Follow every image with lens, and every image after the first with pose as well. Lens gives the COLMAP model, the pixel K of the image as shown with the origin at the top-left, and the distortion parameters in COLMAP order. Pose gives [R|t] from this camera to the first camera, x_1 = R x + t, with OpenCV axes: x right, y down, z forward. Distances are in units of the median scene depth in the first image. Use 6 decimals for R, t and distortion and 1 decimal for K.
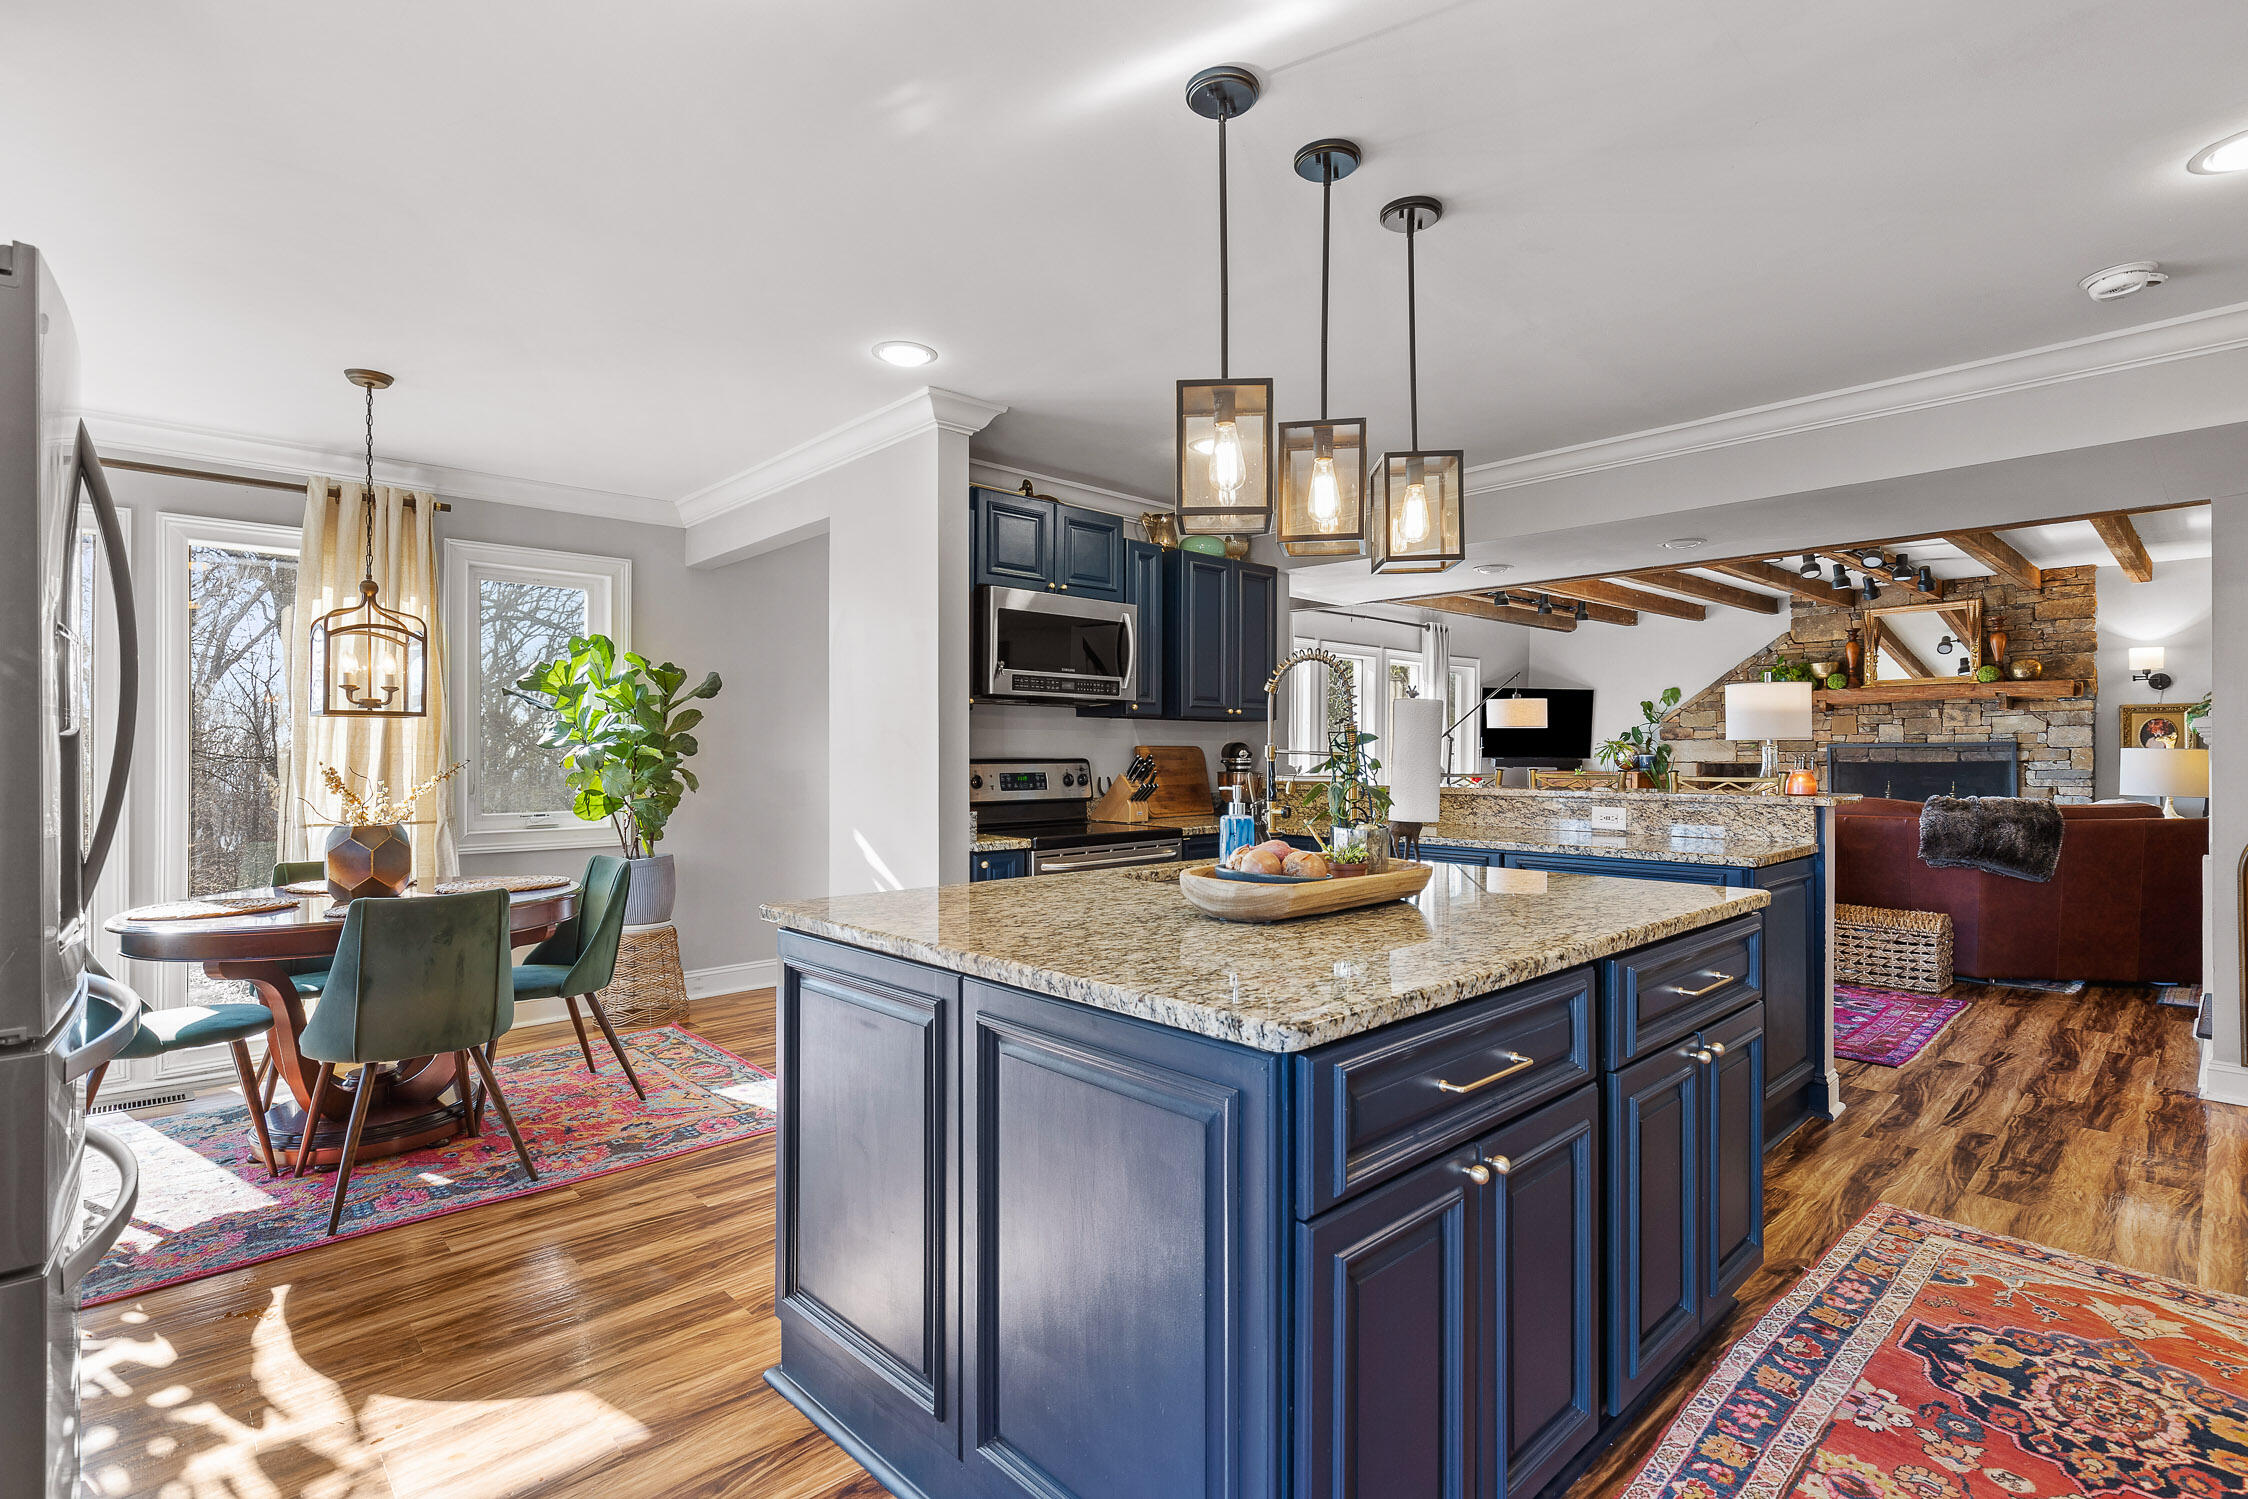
lens RADIAL K [[1065.5, 0, 1129.2], [0, 1065.5, 747.7], [0, 0, 1]] dist [0.003601, -0.000594]
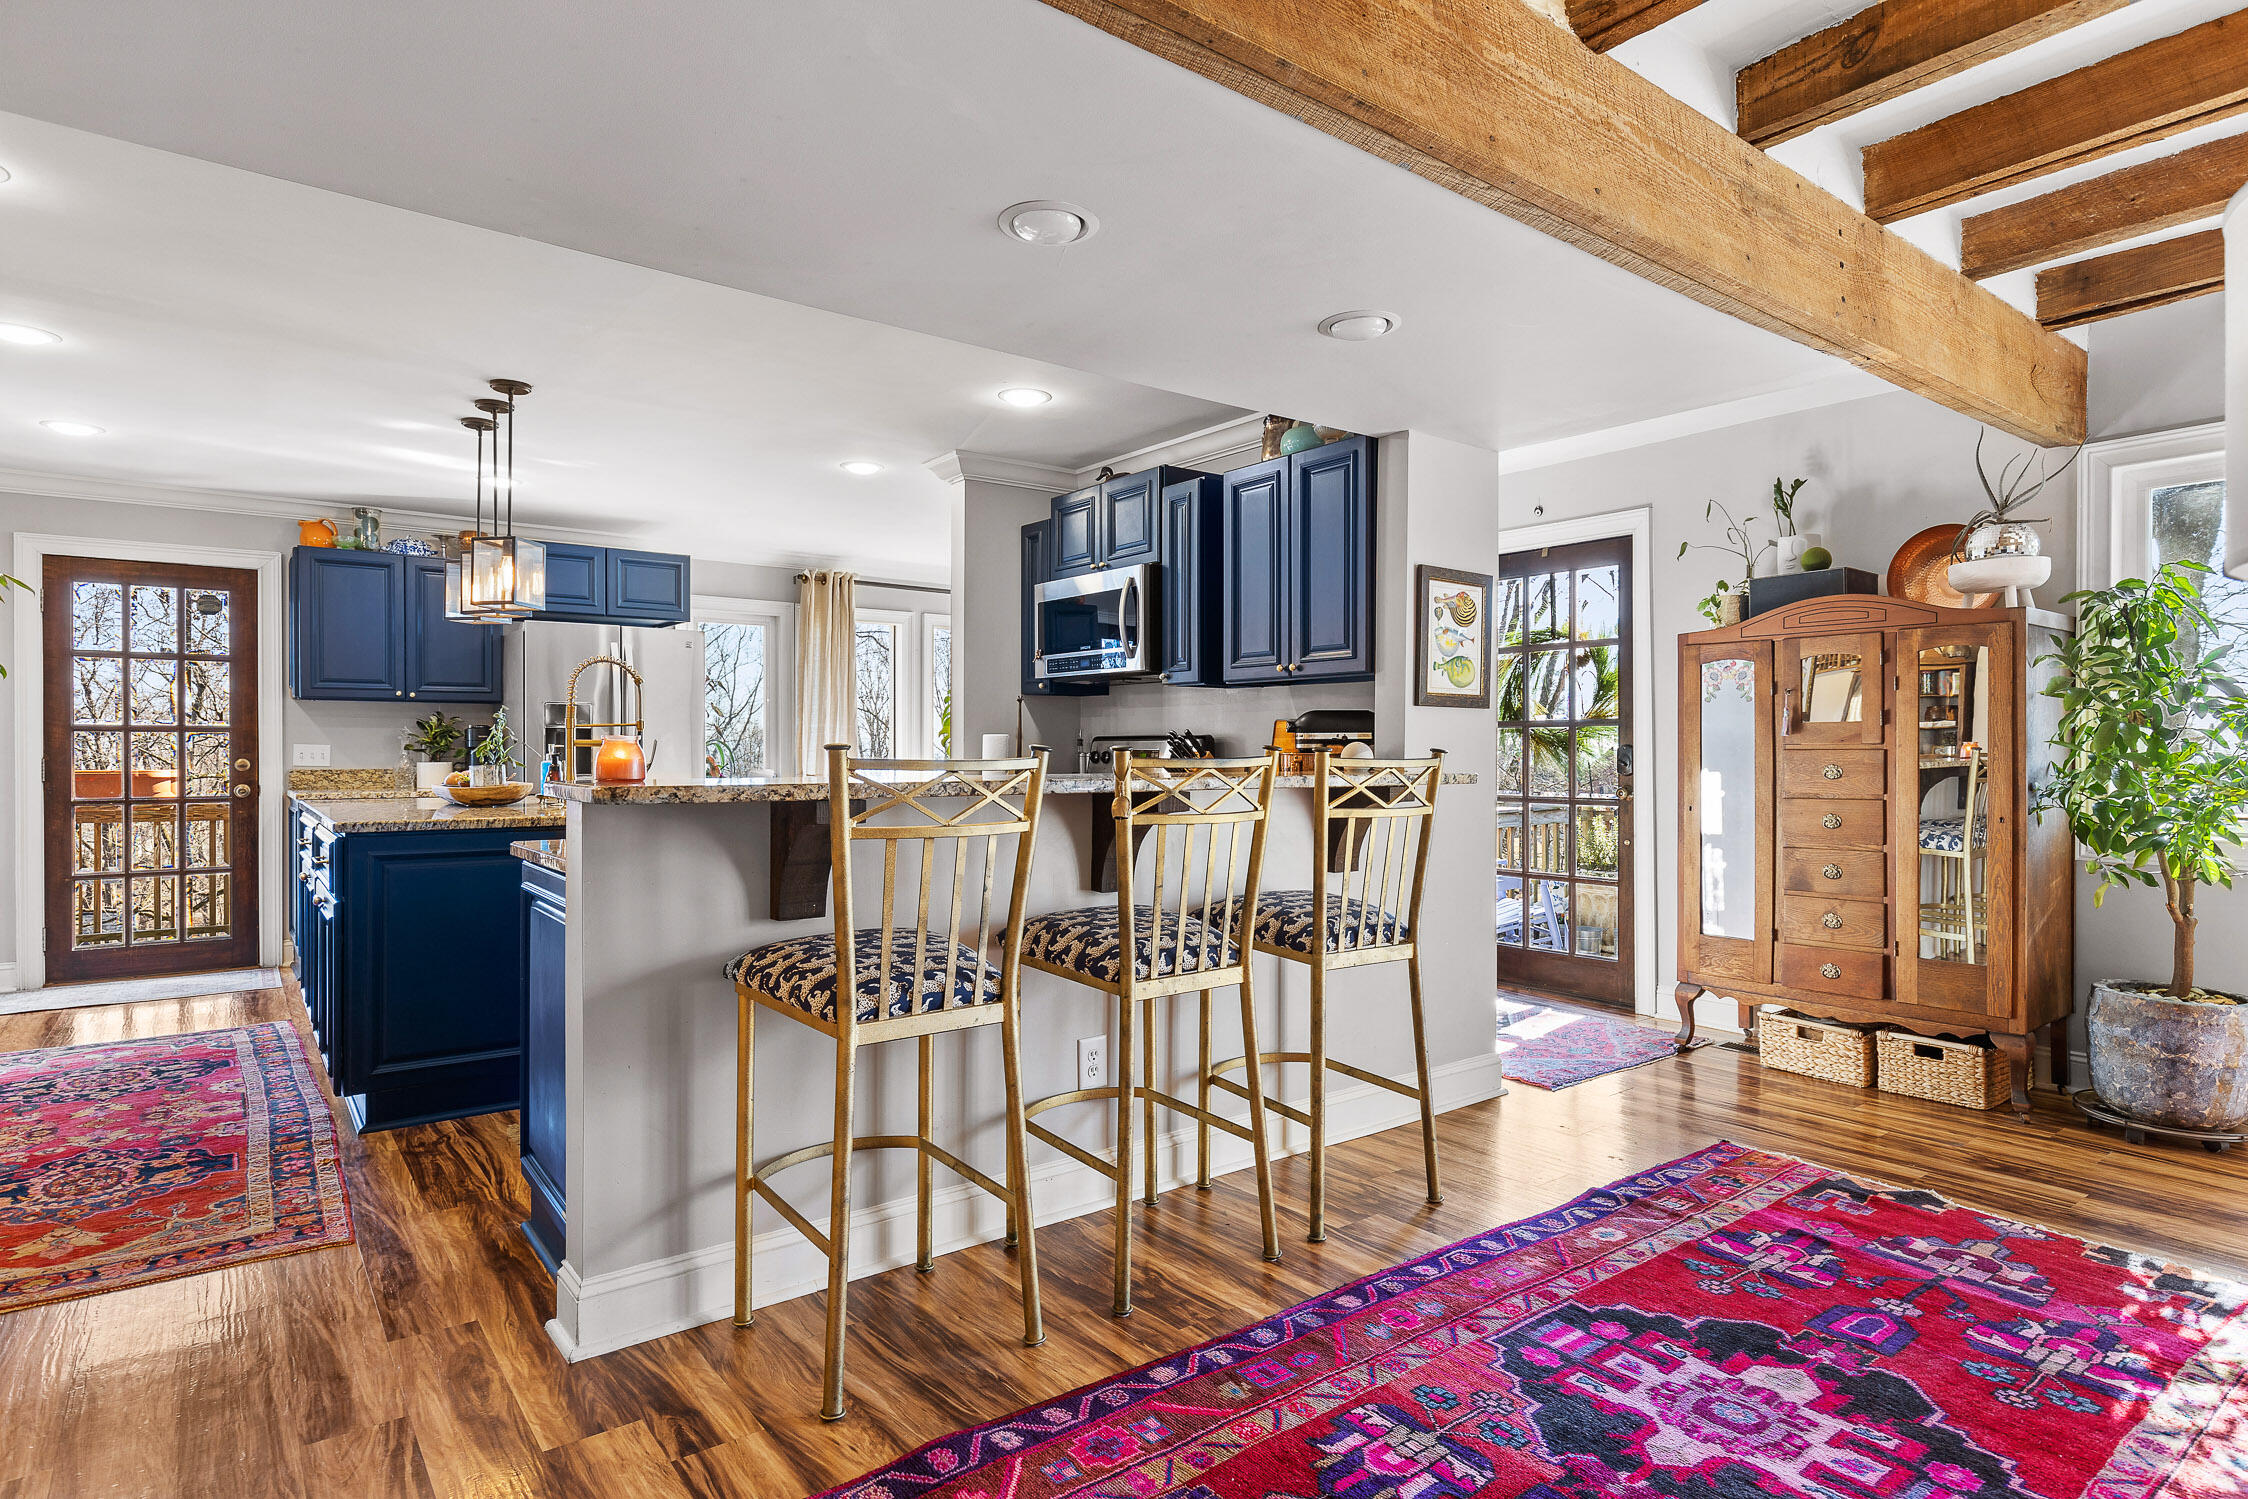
lens RADIAL K [[1178.1, 0, 1122.2], [0, 1178.1, 752.1], [0, 0, 1]] dist [0.002194, 0.001241]
pose [[-0.103154, 0.002078, -0.994663, 0.994712], [0.001284, 0.999997, 0.001956, 0.023225], [0.994665, -0.001076, -0.103156, 1.080309]]
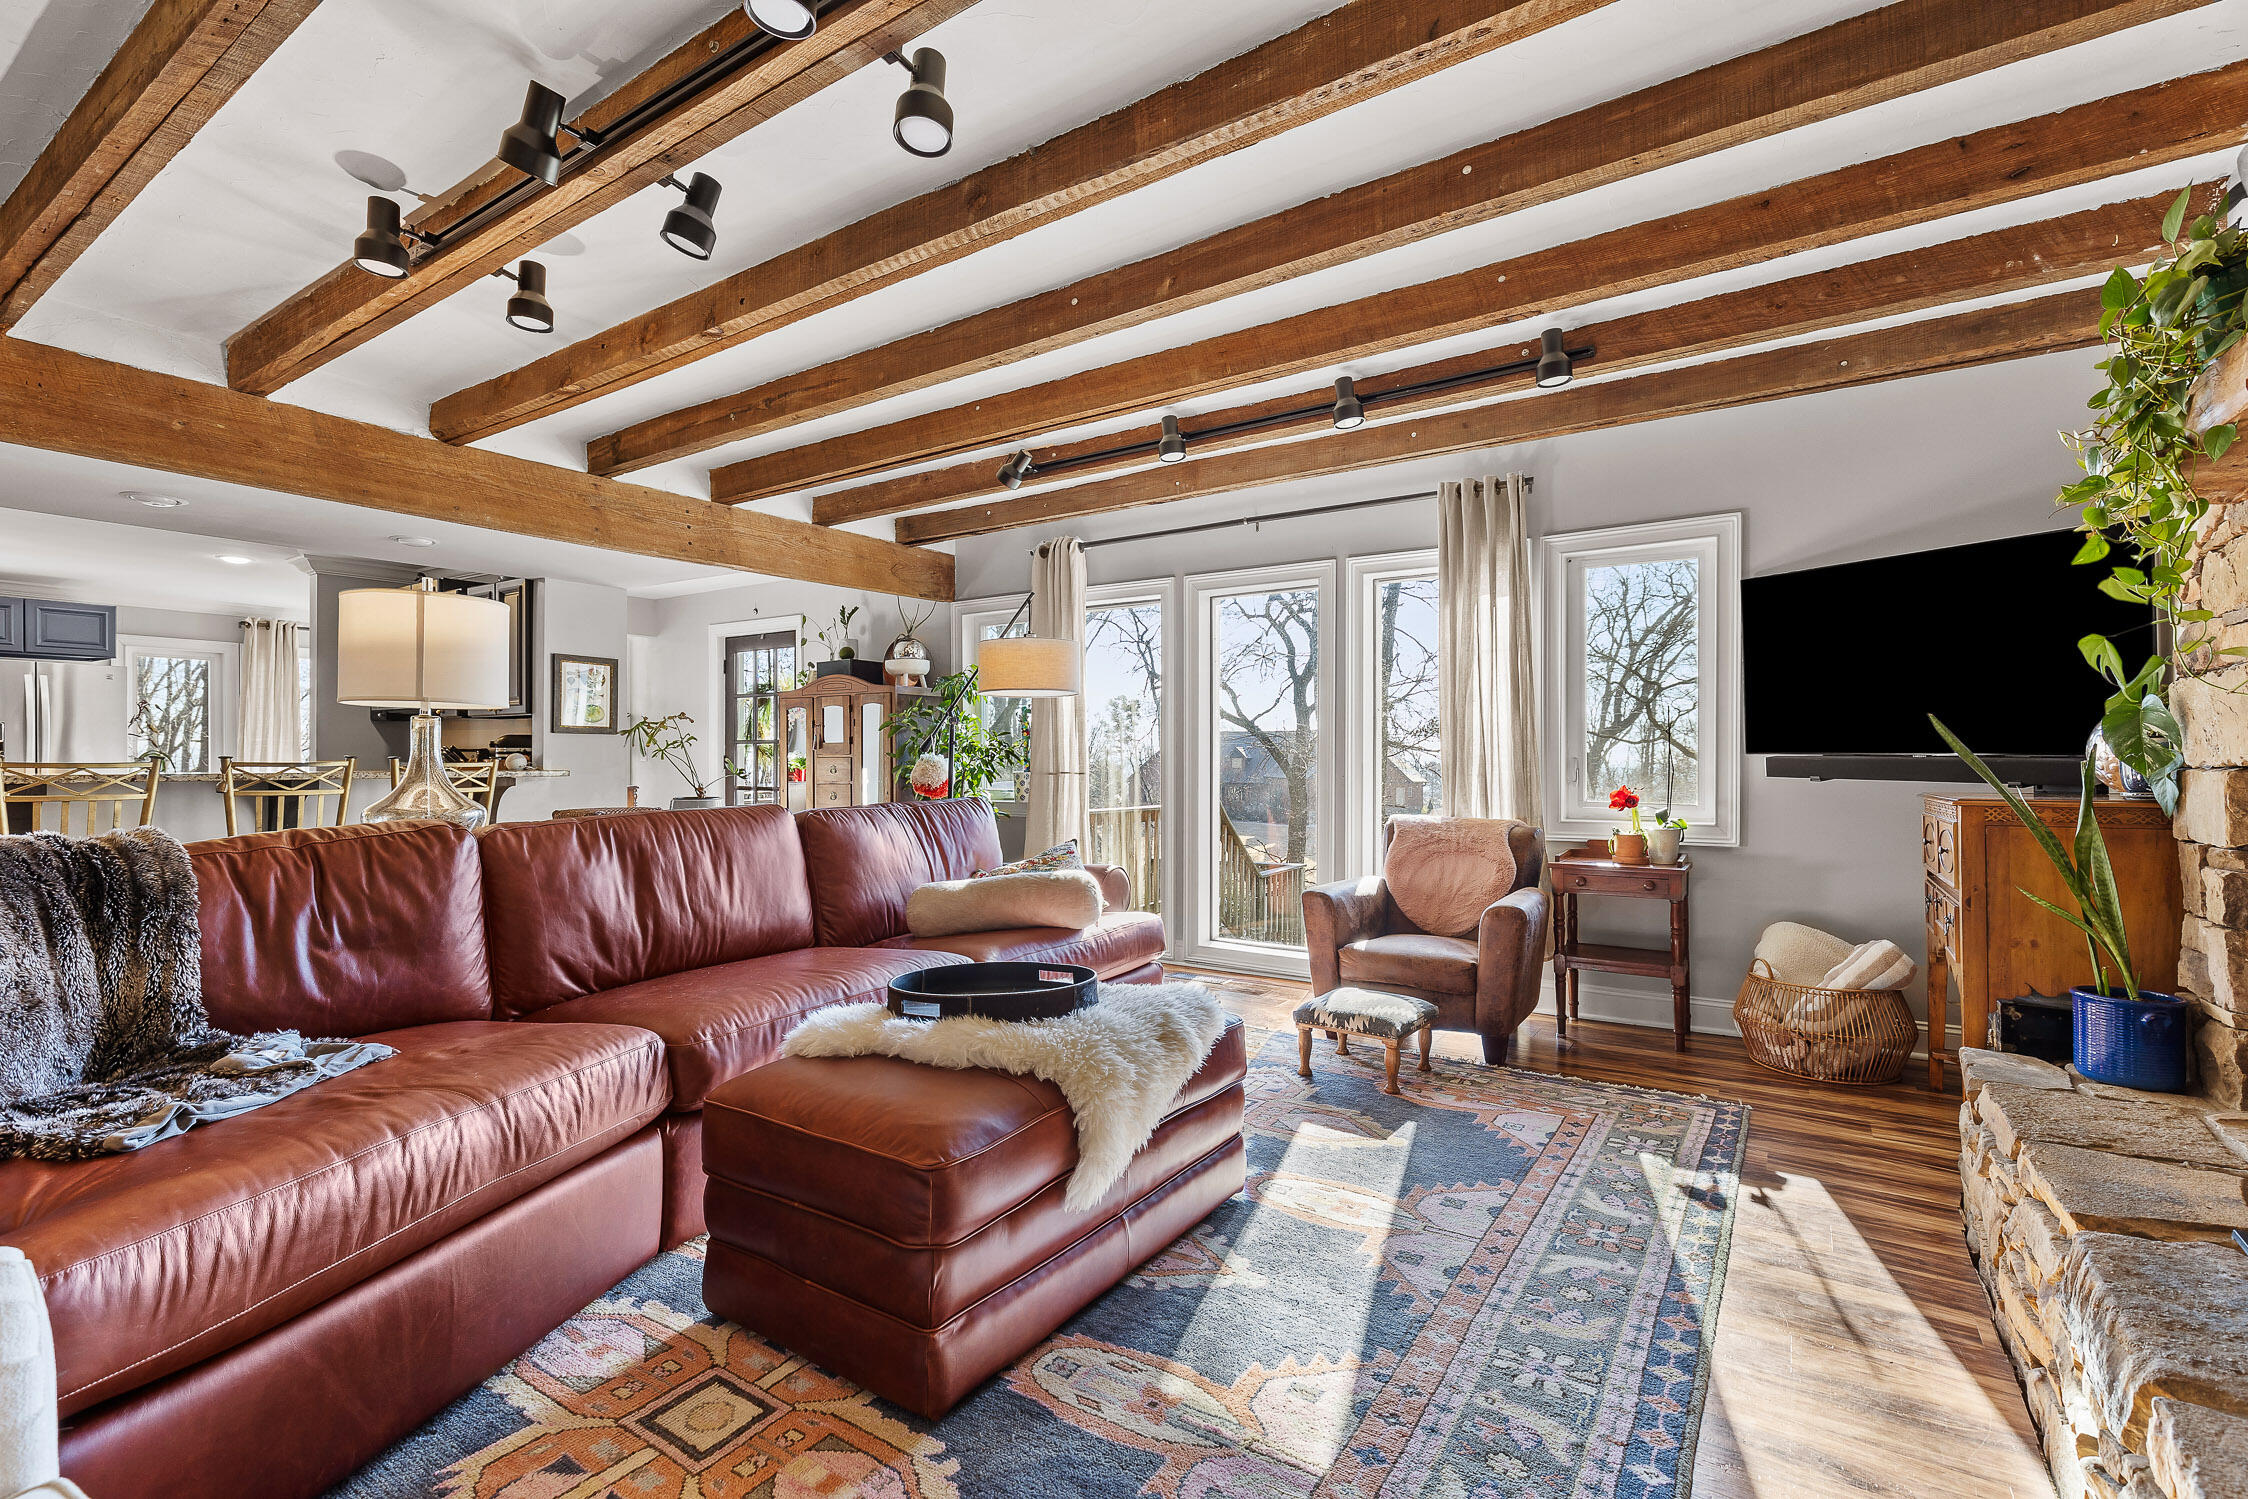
lens RADIAL K [[1014.7, 0, 1132.7], [0, 1014.7, 753.9], [0, 0, 1]] dist [0.000926, 0.000106]
pose [[0.225982, -0.004722, -0.974120, 1.542091], [0.001568, 0.999989, -0.004484, 0.025342], [0.974130, -0.000514, 0.225986, 1.616345]]
